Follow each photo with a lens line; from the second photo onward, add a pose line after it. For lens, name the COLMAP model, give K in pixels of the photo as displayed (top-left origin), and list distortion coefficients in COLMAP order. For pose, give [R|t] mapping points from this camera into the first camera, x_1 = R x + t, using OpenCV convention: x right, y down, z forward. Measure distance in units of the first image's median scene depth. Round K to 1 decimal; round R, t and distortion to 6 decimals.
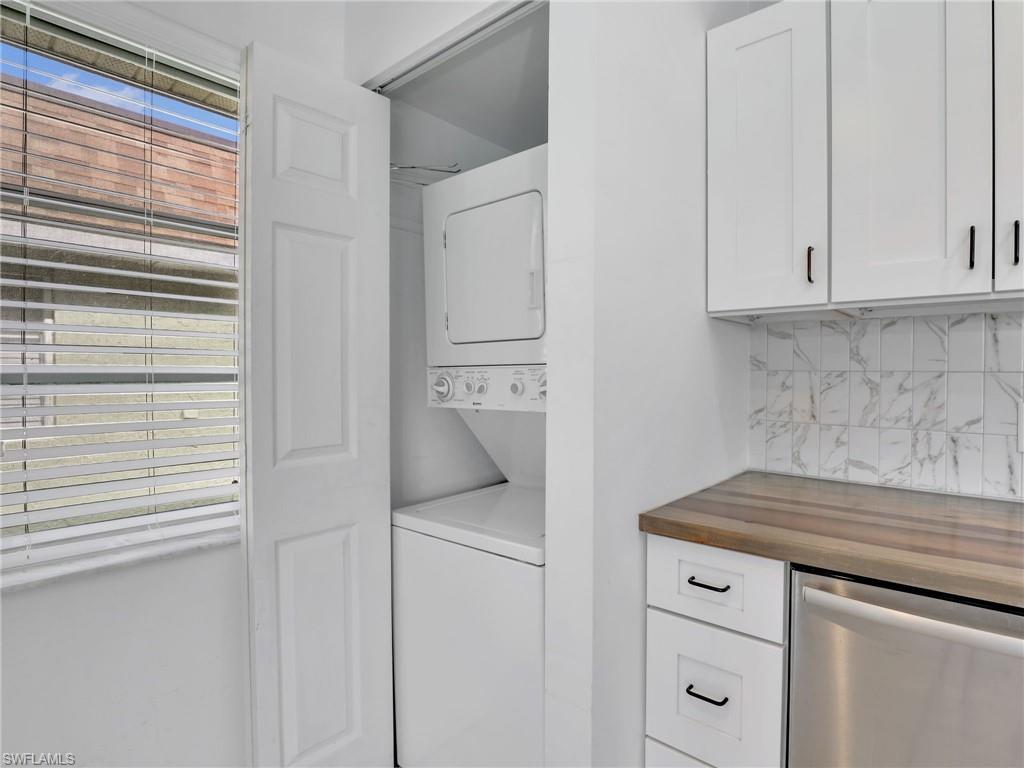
lens RADIAL K [[533.8, 0, 576.8], [0, 533.8, 384.7], [0, 0, 1]] dist [-0.023474, 0.000185]
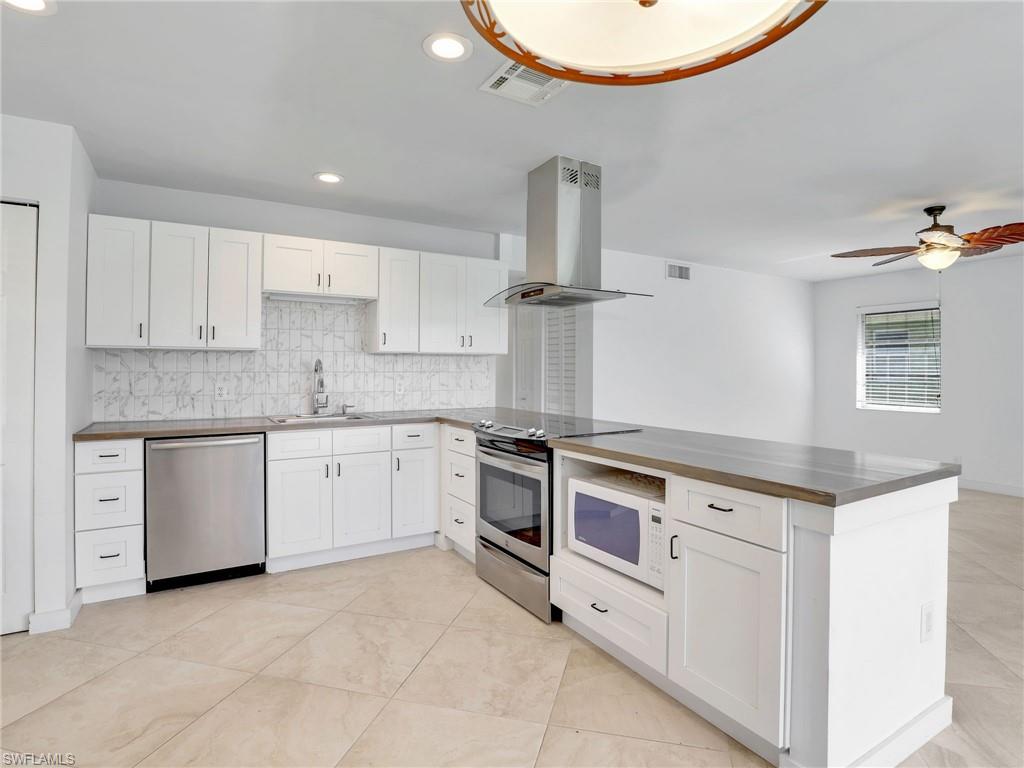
lens RADIAL K [[544.7, 0, 518.1], [0, 544.7, 364.6], [0, 0, 1]] dist [-0.024706, 0.000556]
pose [[0.360286, 0.007677, 0.932810, -1.143533], [0.018941, 0.999700, -0.015544, 0.008624], [-0.932649, 0.023268, 0.360033, -1.402163]]
